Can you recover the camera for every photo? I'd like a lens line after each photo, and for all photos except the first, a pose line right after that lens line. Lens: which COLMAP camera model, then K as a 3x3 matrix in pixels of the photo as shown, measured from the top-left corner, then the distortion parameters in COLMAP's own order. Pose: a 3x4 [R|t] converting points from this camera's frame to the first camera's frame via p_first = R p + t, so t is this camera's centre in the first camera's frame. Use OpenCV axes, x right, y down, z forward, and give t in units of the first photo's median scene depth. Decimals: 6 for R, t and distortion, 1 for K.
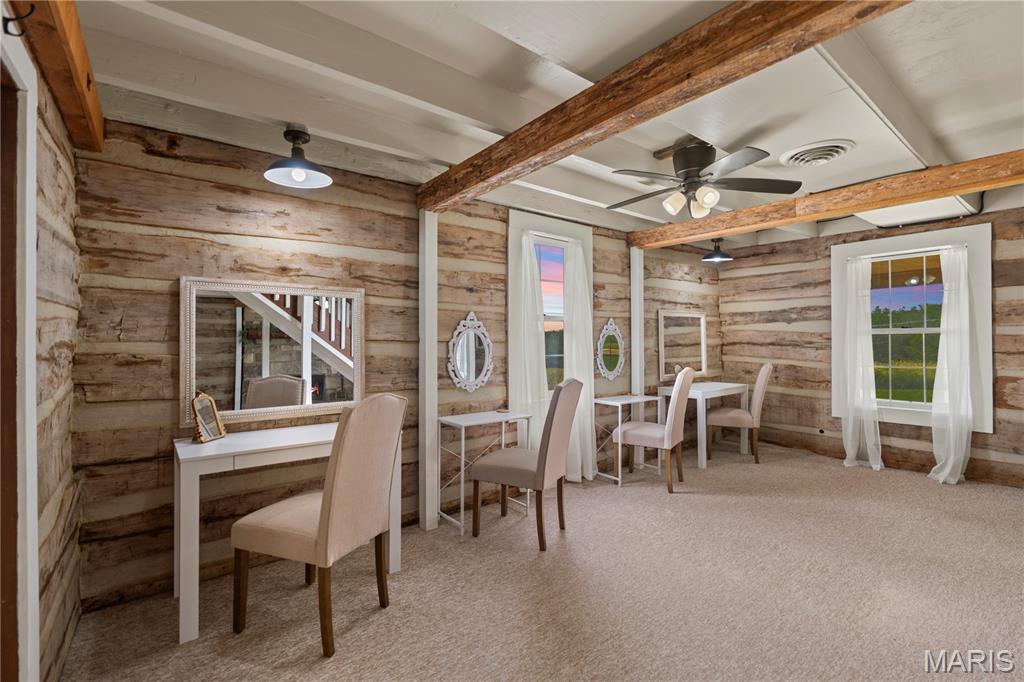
lens RADIAL K [[459.5, 0, 512.0], [0, 459.5, 341.0], [0, 0, 1]] dist [-0.003371, 0.000144]
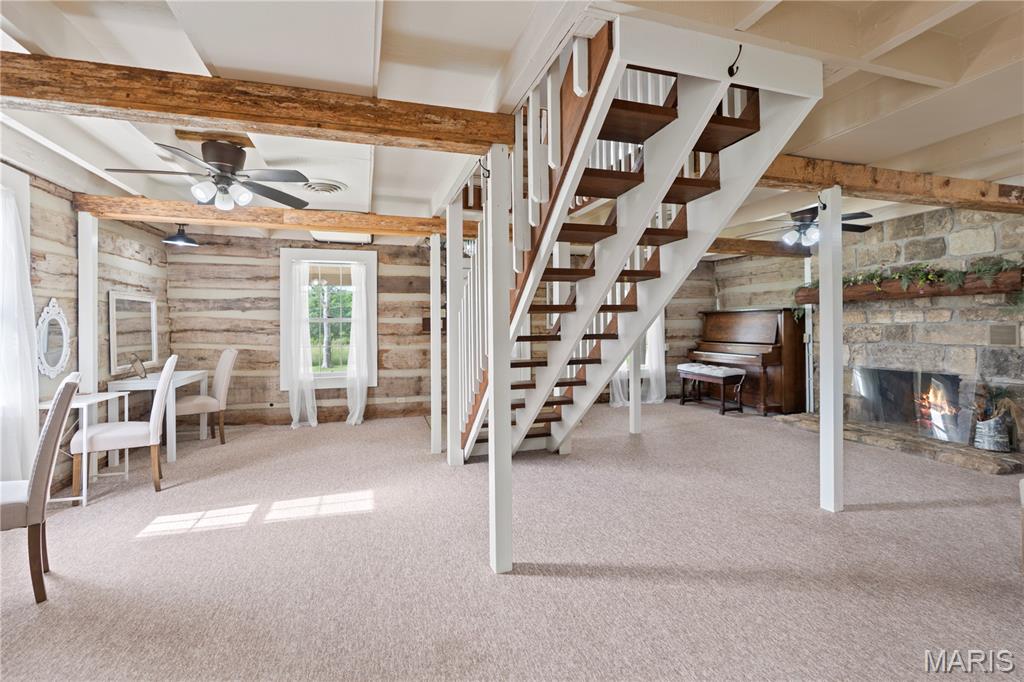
lens RADIAL K [[465.0, 0, 510.0], [0, 465.0, 334.9], [0, 0, 1]] dist [-0.000653, -0.000029]
pose [[0.369276, -0.016115, 0.929180, -0.215760], [0.004589, 0.999869, 0.015517, 0.003268], [-0.929309, -0.001466, 0.369301, -0.004106]]
